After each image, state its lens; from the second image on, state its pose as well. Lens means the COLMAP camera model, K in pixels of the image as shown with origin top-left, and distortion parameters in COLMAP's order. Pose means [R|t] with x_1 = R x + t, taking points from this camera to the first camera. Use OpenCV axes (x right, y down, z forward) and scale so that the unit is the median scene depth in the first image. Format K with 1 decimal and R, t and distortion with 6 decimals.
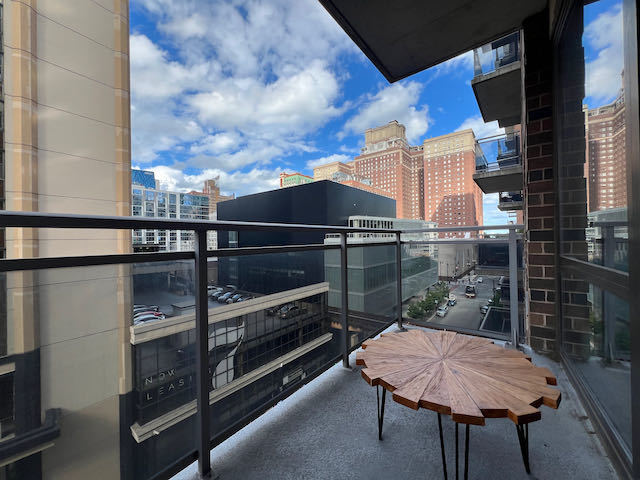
lens RADIAL K [[270.4, 0, 321.1], [0, 270.4, 239.0], [0, 0, 1]] dist [-0.001918, -0.000096]
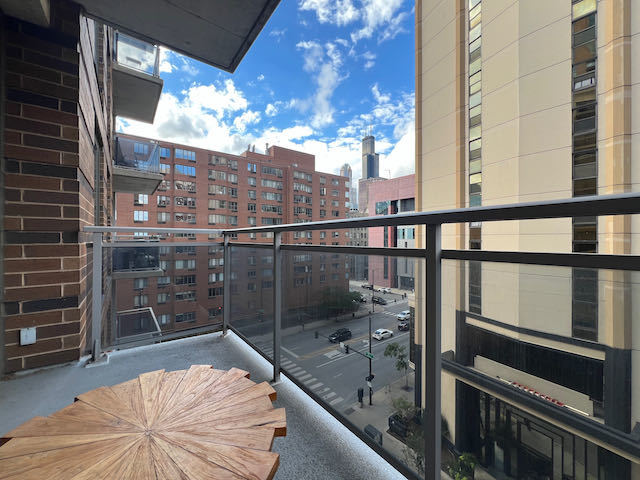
lens RADIAL K [[270.4, 0, 321.1], [0, 270.4, 239.0], [0, 0, 1]] dist [-0.001918, -0.000096]
pose [[-0.296216, 0.017866, -0.954954, 0.164674], [0.009094, 0.999832, 0.015885, -0.002257], [0.955078, -0.003979, -0.296329, 0.279561]]
